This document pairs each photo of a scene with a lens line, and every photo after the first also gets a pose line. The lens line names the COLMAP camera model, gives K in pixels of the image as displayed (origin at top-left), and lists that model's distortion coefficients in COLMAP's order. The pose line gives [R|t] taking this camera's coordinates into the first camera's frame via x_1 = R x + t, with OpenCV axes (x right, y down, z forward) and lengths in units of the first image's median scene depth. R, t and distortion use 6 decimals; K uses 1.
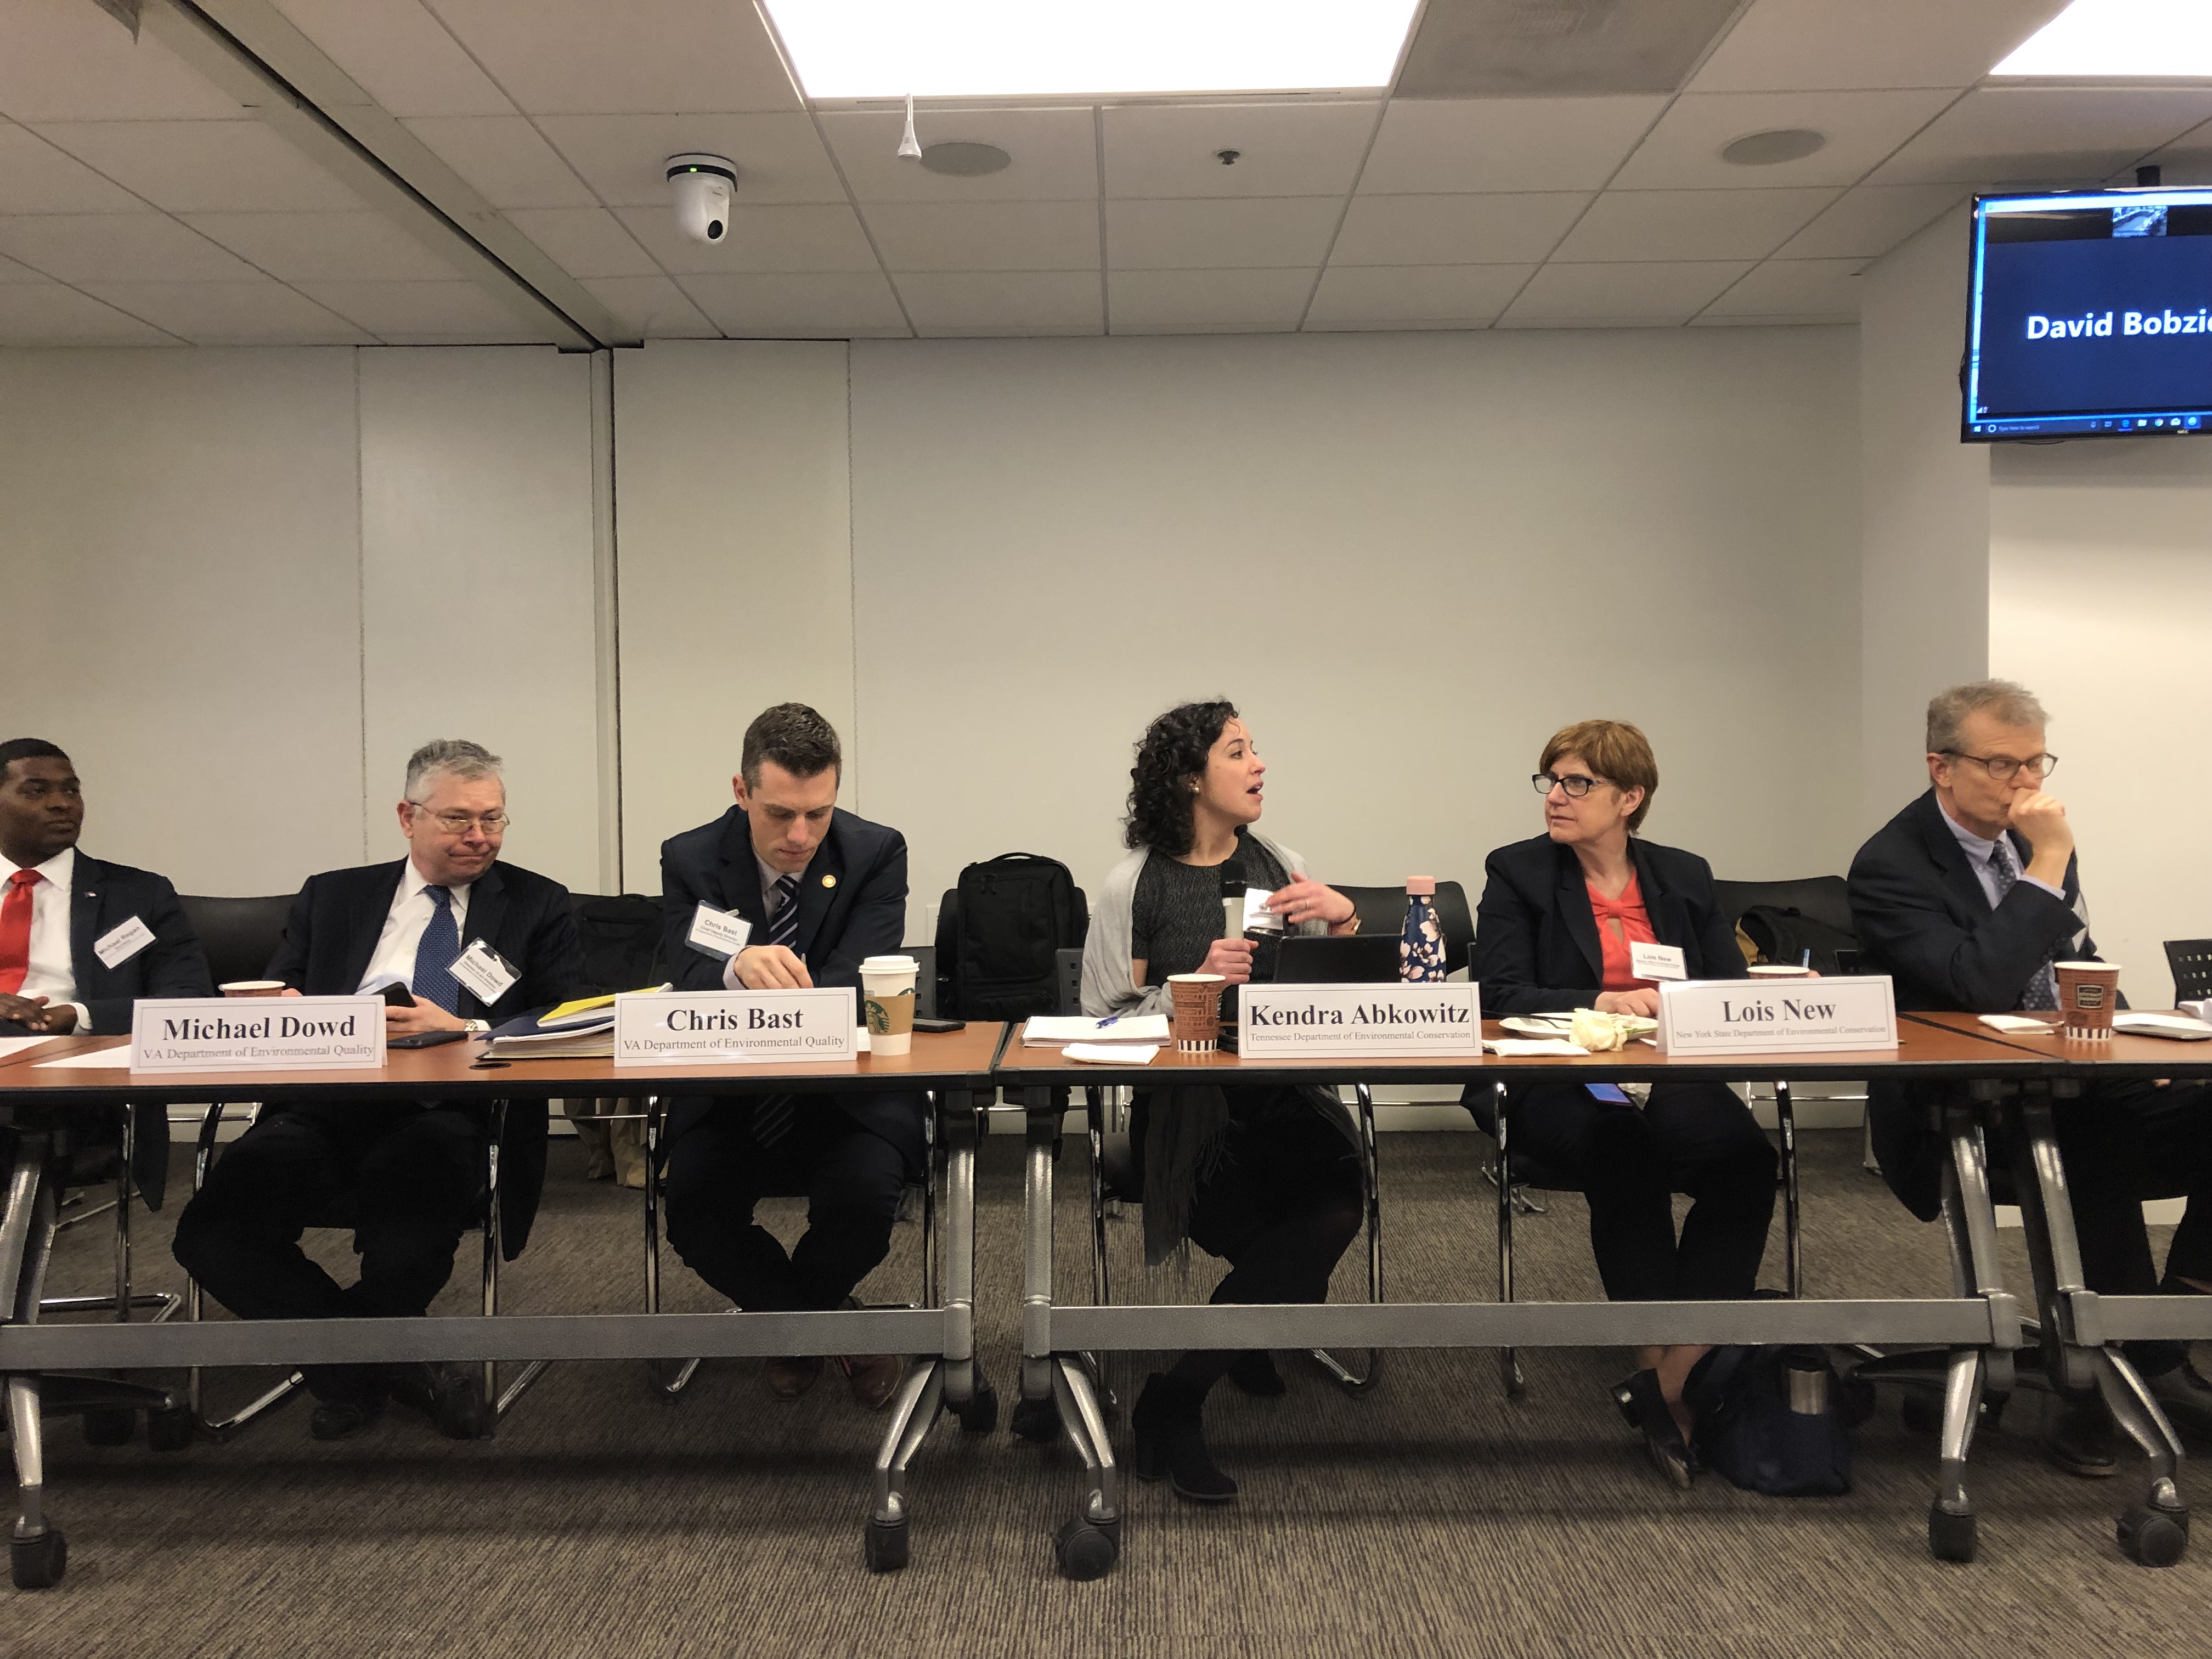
lens RADIAL K [[1828.5, 0, 1106.0], [0, 1828.5, 829.5], [0, 0, 1]] dist [-0.015344, 0.137831]
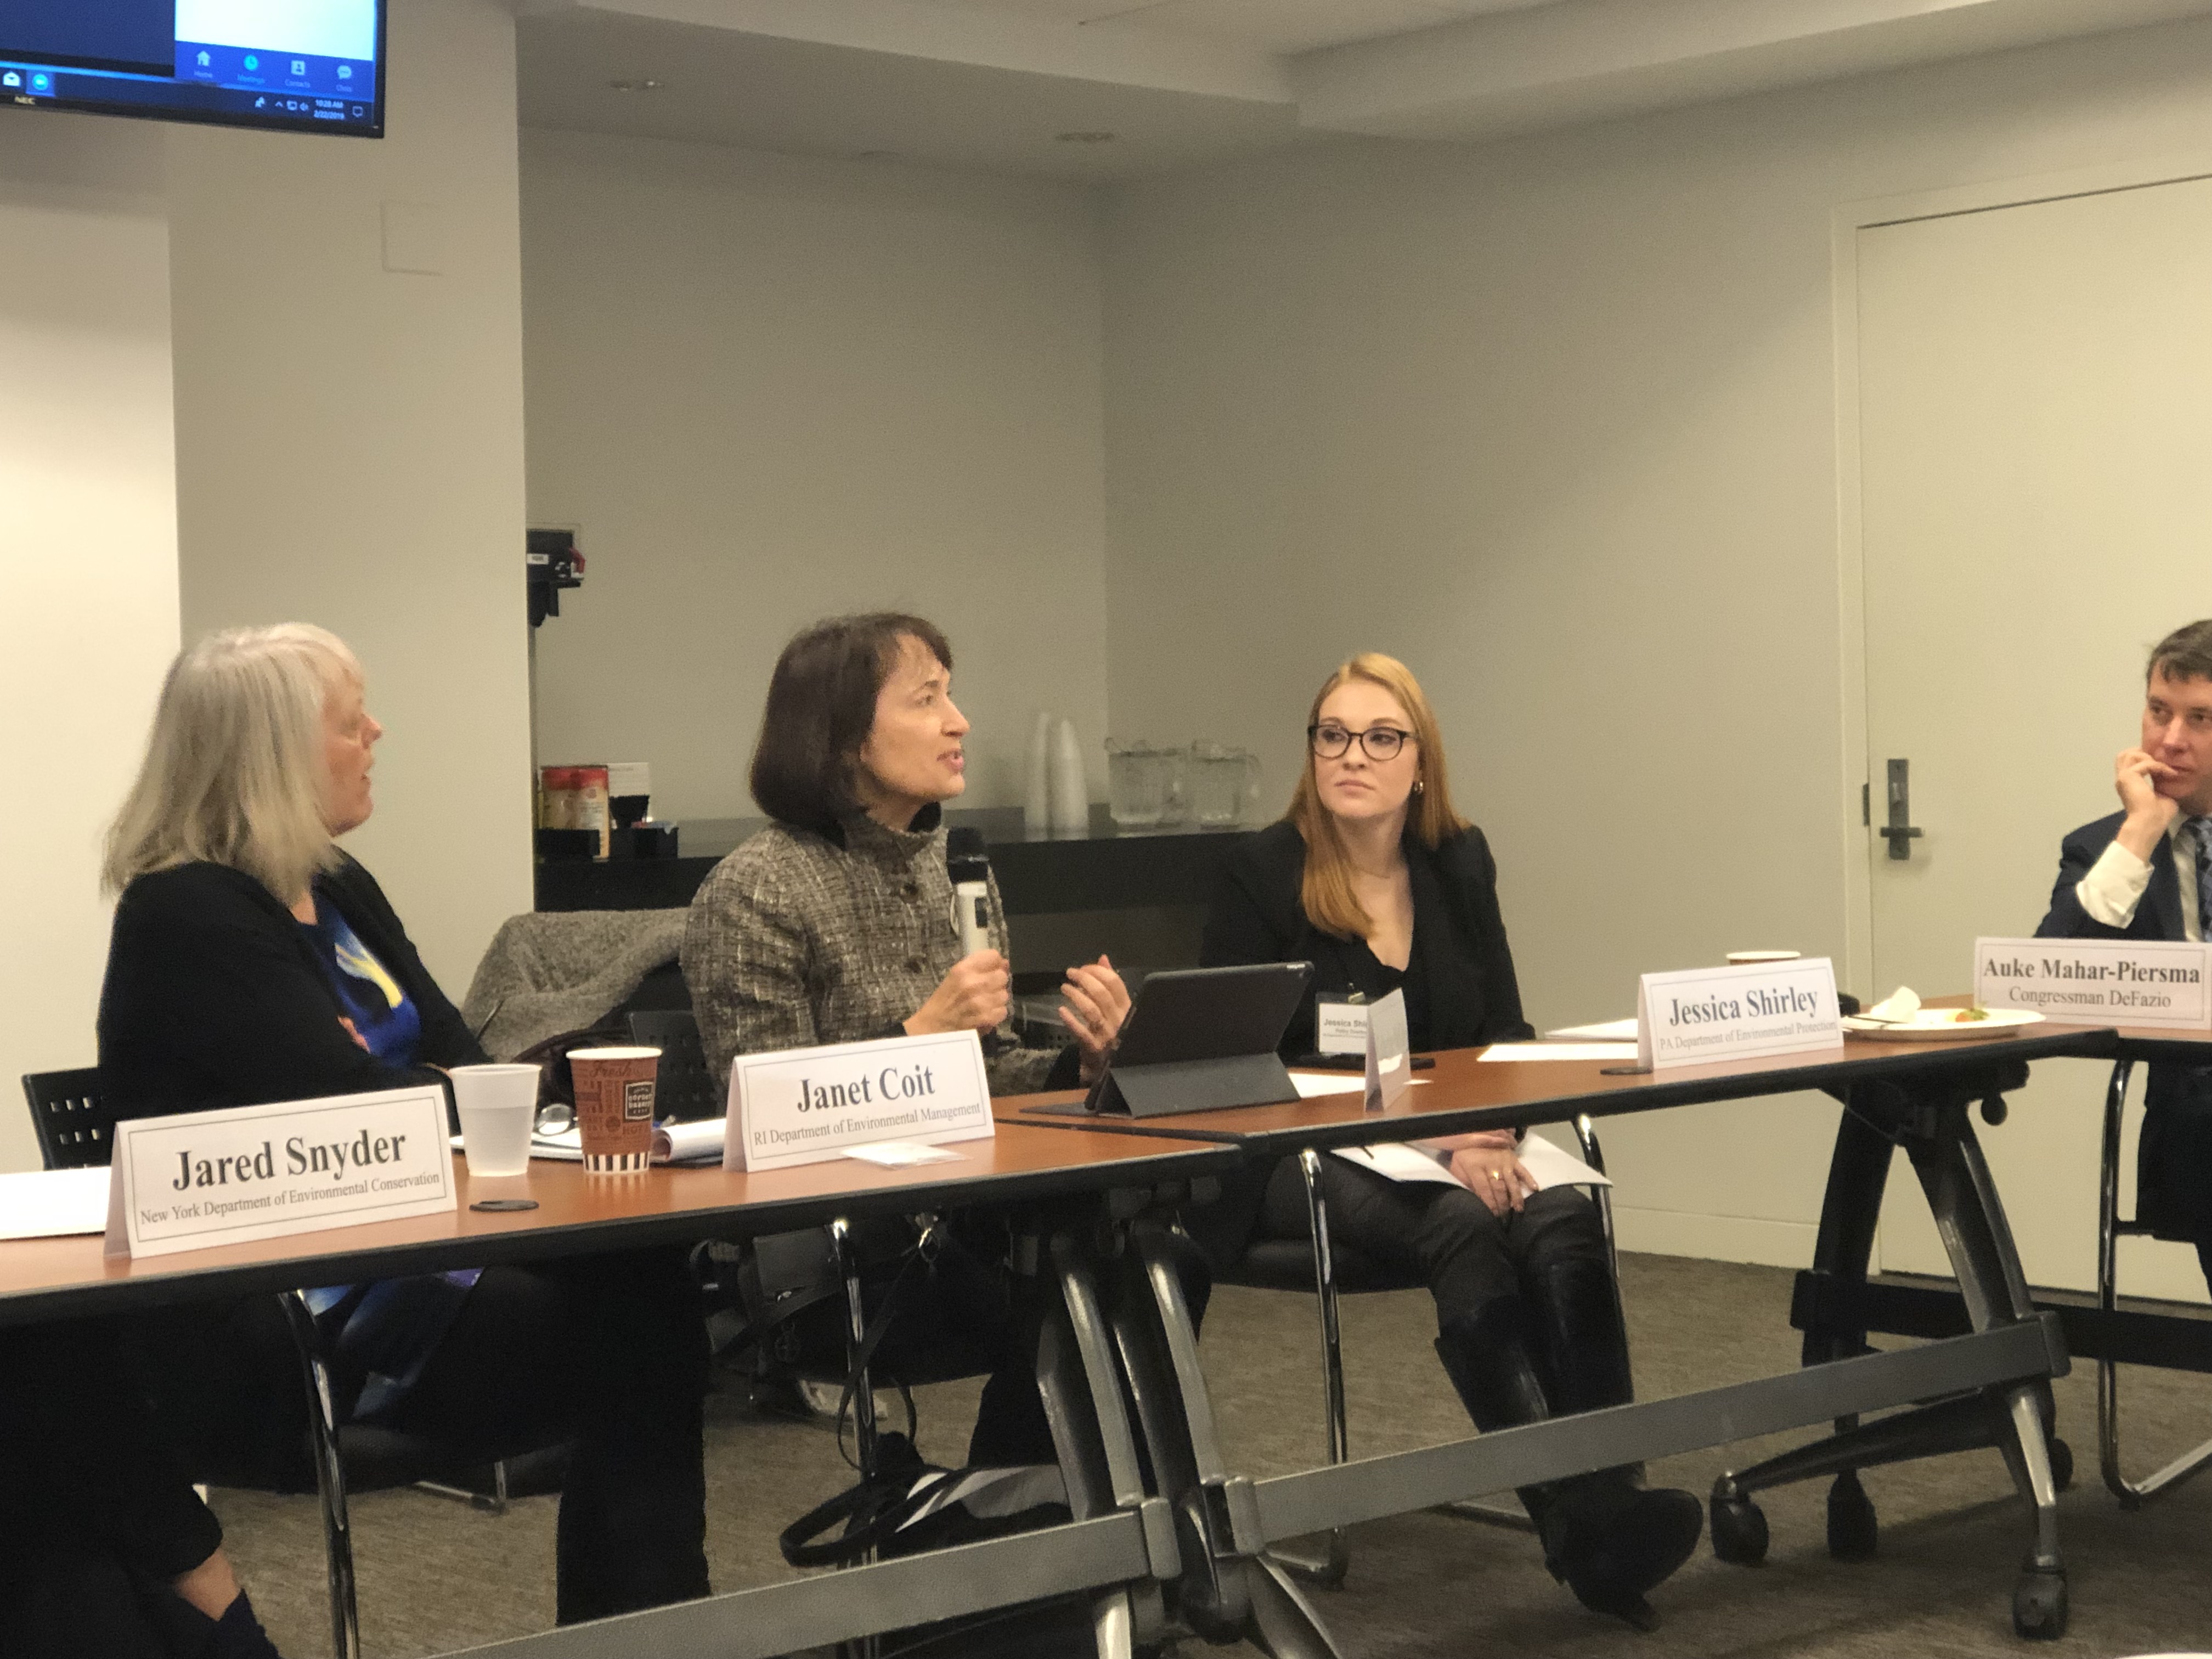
lens RADIAL K [[3868.1, 0, 1106.0], [0, 3868.1, 829.5], [0, 0, 1]] dist [0.003955, 0.419174]
pose [[0.736167, -0.022713, 0.676419, -0.462453], [0.025848, 0.999651, 0.005435, 0.003741], [-0.676306, 0.013483, 0.736497, -0.015295]]
